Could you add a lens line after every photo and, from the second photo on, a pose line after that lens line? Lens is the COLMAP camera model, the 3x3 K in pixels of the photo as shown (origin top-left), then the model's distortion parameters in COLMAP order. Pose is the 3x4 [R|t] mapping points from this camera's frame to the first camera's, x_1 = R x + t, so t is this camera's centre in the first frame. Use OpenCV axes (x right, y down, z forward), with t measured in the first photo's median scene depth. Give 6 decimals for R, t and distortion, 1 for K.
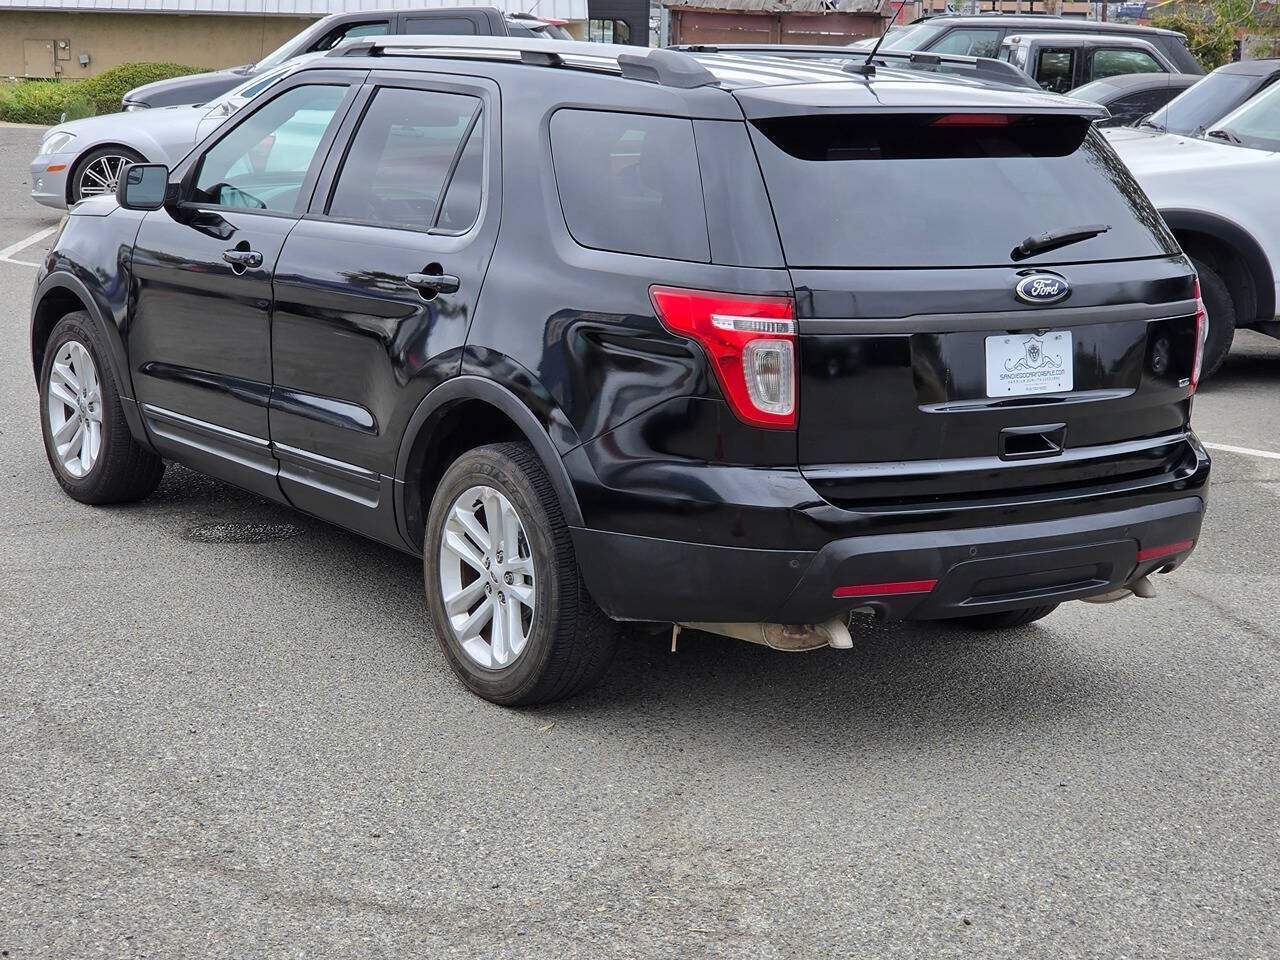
lens RADIAL K [[2452.5, 0, 637.0], [0, 2452.5, 495.2], [0, 0, 1]] dist [-0.590856, 6.347735]
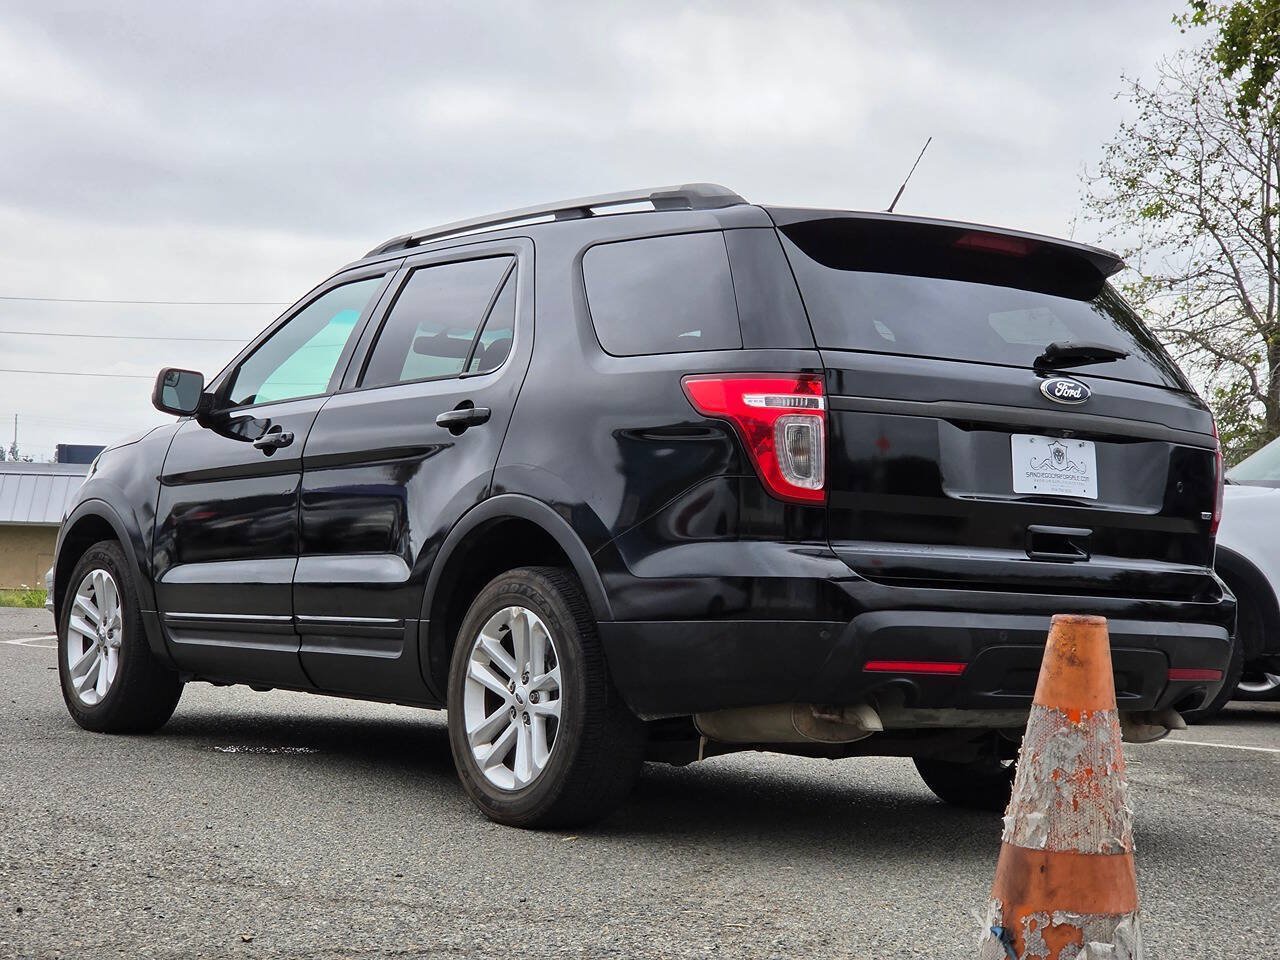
lens RADIAL K [[2452.5, 0, 637.0], [0, 2452.5, 495.2], [0, 0, 1]] dist [-0.590856, 6.347735]
pose [[0.999913, 0.013156, 0.000937, -0.013019], [-0.012550, 0.970884, -0.239221, 0.195941], [-0.004057, 0.239189, 0.970965, 0.019151]]
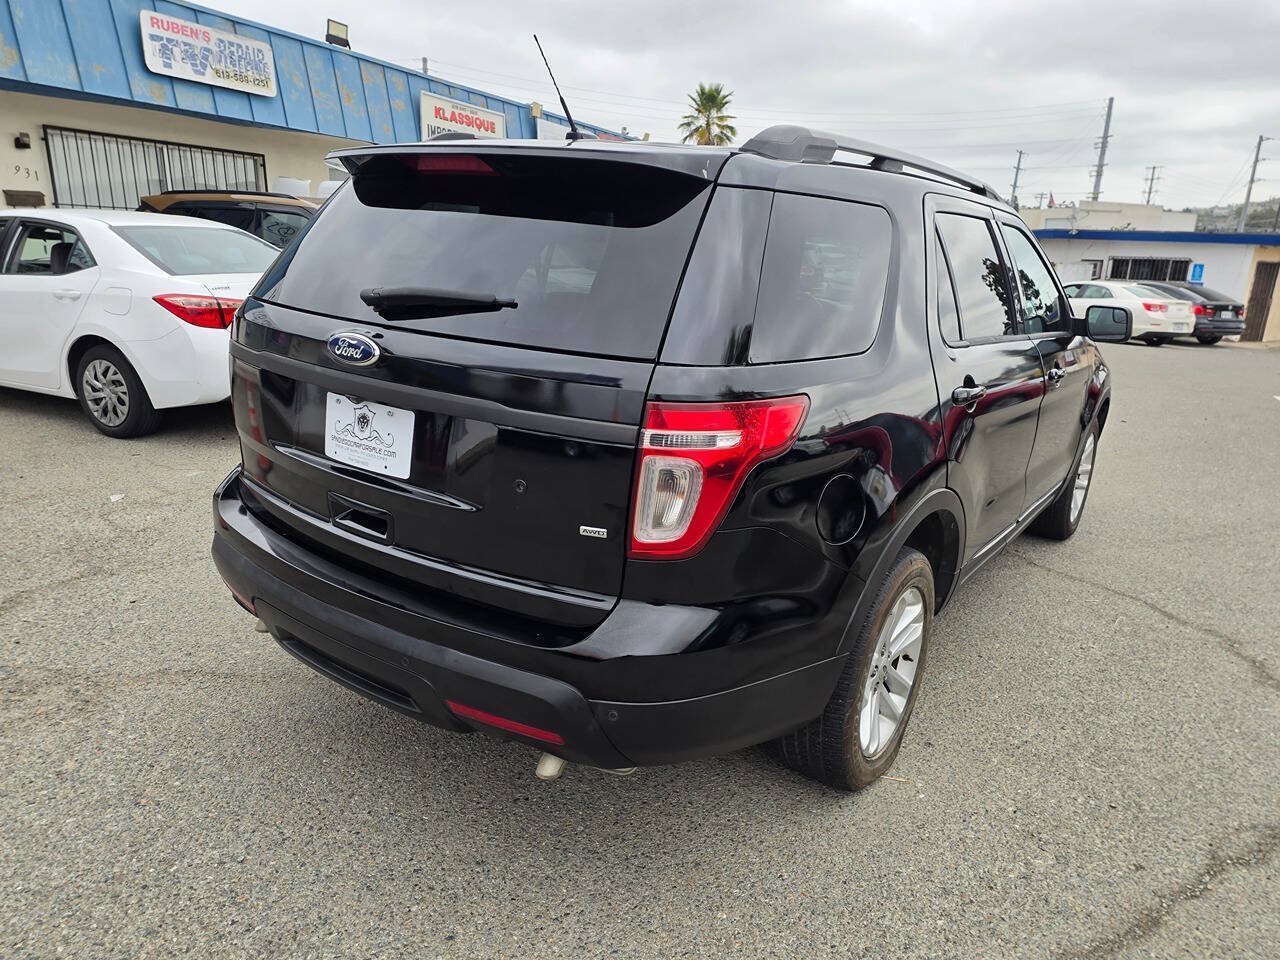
lens RADIAL K [[809.9, 0, 638.6], [0, 809.9, 477.3], [0, 0, 1]] dist [0.092625, -0.063431]
pose [[0.350568, 0.250035, -0.902544, 0.462739], [-0.234727, 0.956401, 0.173782, -0.112230], [0.906645, 0.150929, 0.393973, 0.946632]]
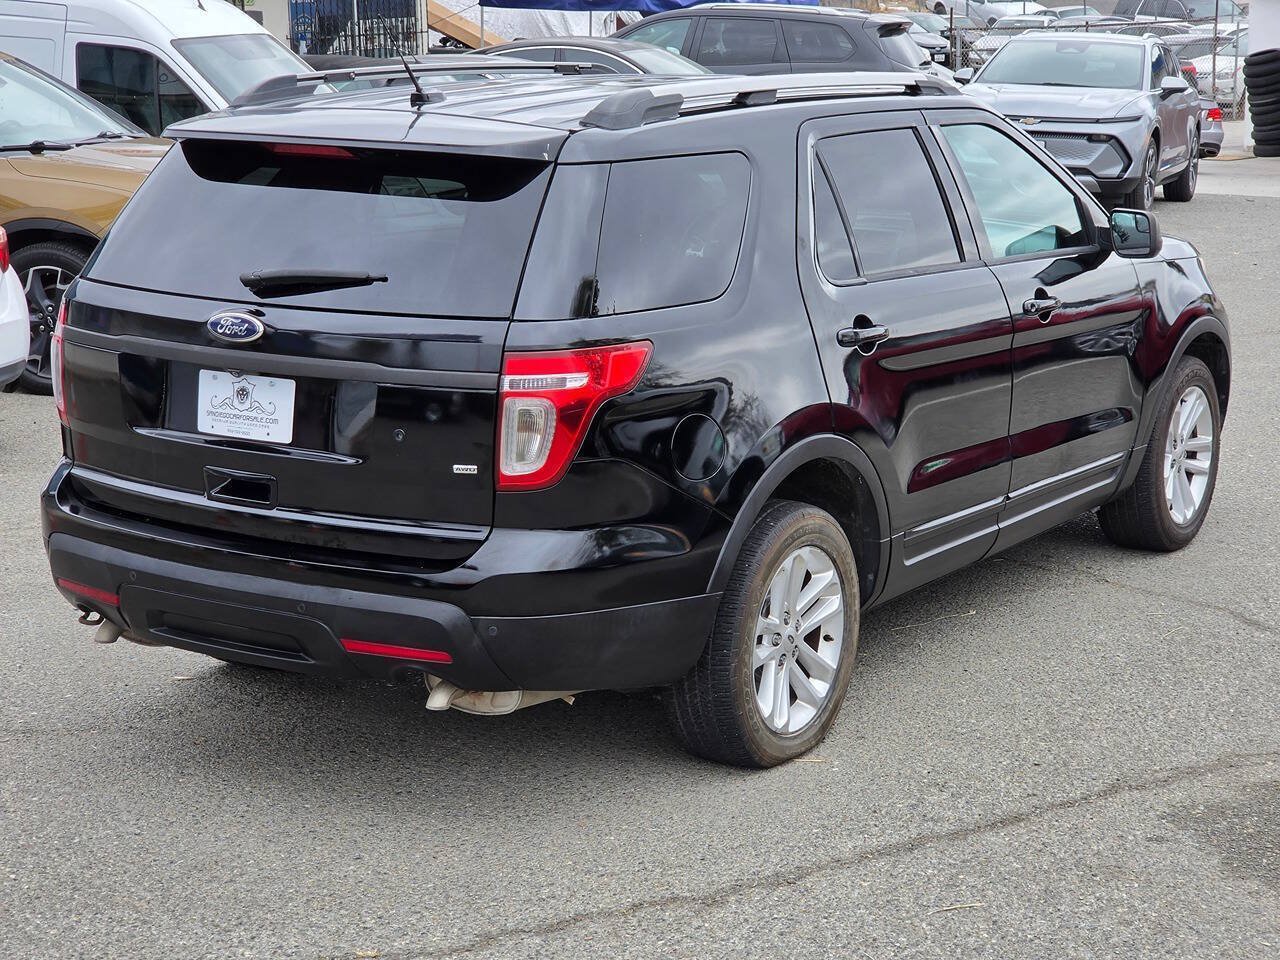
lens RADIAL K [[2452.5, 0, 637.0], [0, 2452.5, 495.2], [0, 0, 1]] dist [-0.590856, 6.347735]
pose [[0.398847, 0.166461, -0.901783, 1.055837], [-0.177226, 0.978839, 0.102300, -0.140423], [0.899729, 0.119018, 0.419908, 0.722233]]
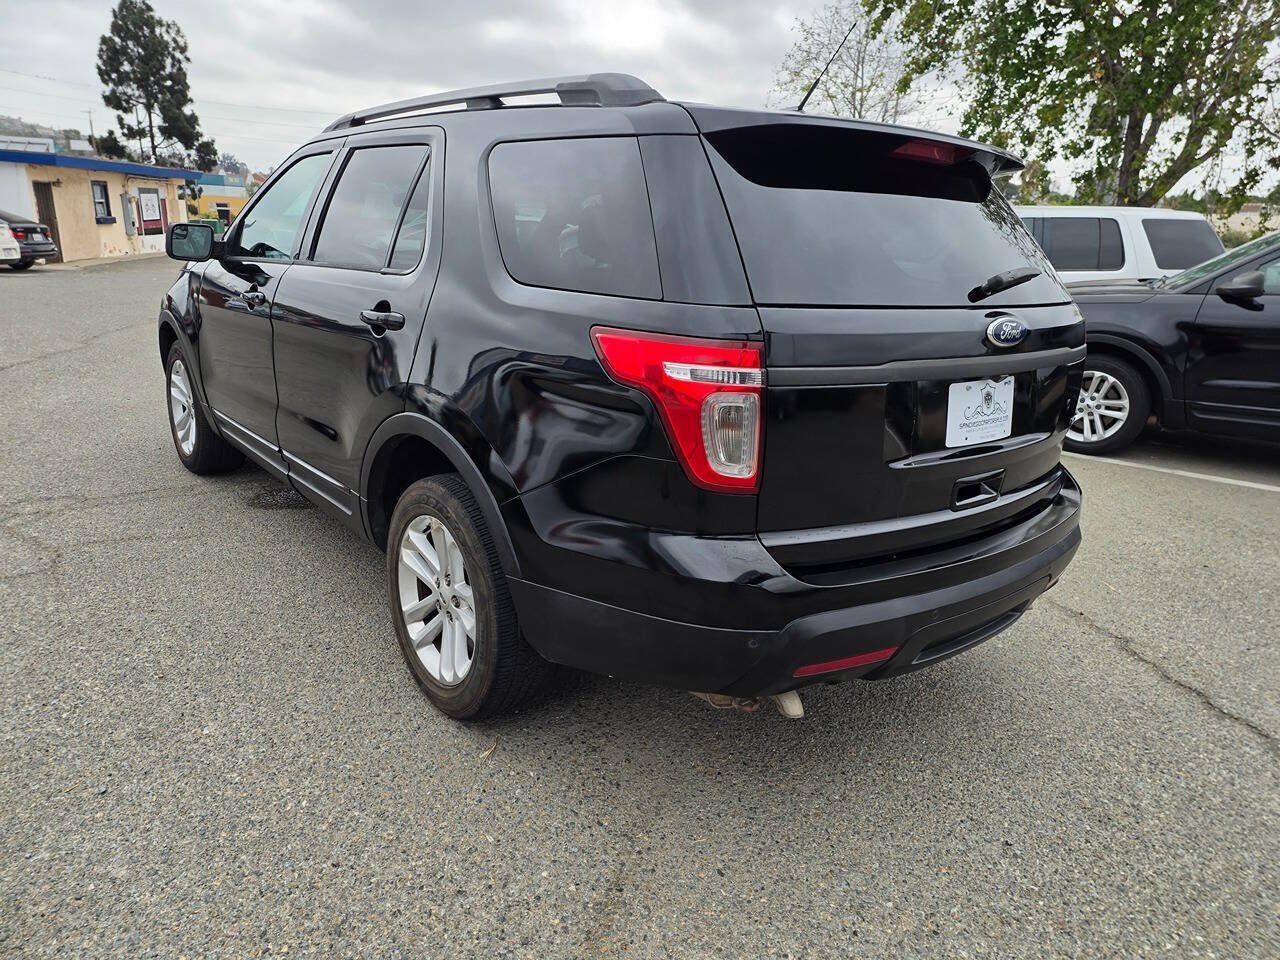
lens RADIAL K [[809.9, 0, 638.6], [0, 809.9, 477.3], [0, 0, 1]] dist [0.092625, -0.063431]
pose [[0.997116, 0.002042, 0.075859, 0.000287], [-0.008749, 0.996065, 0.088196, -0.053893], [-0.075380, -0.088605, 0.993210, 0.661959]]
